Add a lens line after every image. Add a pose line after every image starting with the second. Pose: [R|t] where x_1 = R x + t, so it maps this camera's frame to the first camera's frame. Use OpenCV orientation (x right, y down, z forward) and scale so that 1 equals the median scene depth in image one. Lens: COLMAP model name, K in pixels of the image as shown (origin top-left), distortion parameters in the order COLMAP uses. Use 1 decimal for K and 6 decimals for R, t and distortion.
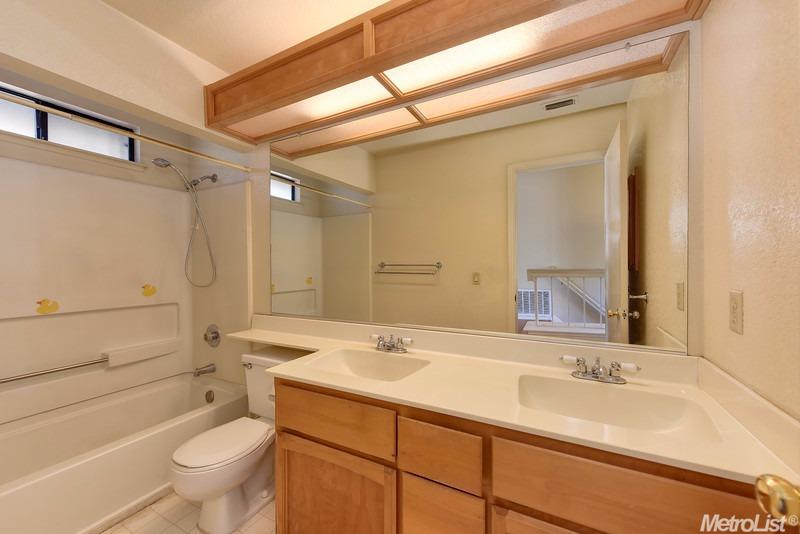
lens RADIAL K [[312.4, 0, 401.0], [0, 312.4, 268.7], [0, 0, 1]] dist [0.002969, -0.000422]
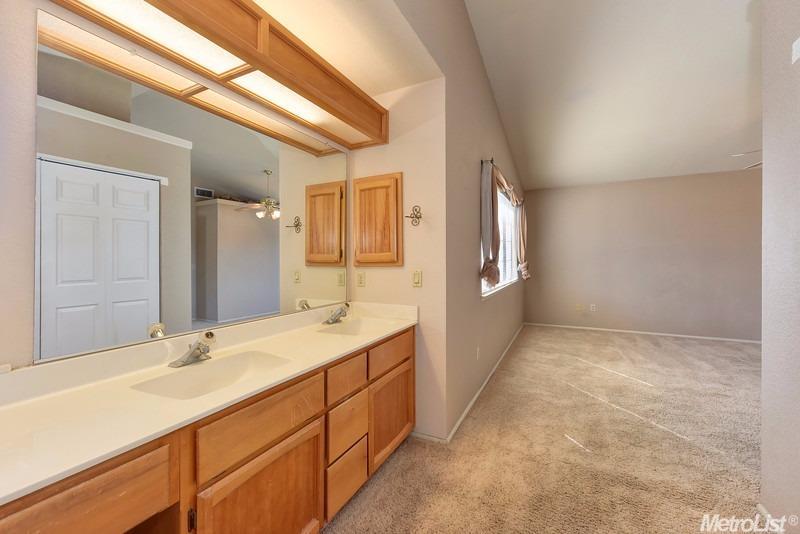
lens RADIAL K [[312.4, 0, 401.0], [0, 312.4, 268.7], [0, 0, 1]] dist [0.002969, -0.000422]
pose [[-0.009079, -0.025086, 0.999644, -1.110679], [0.015366, 0.999564, 0.025223, -0.002743], [-0.999841, 0.015589, -0.008690, 0.560550]]
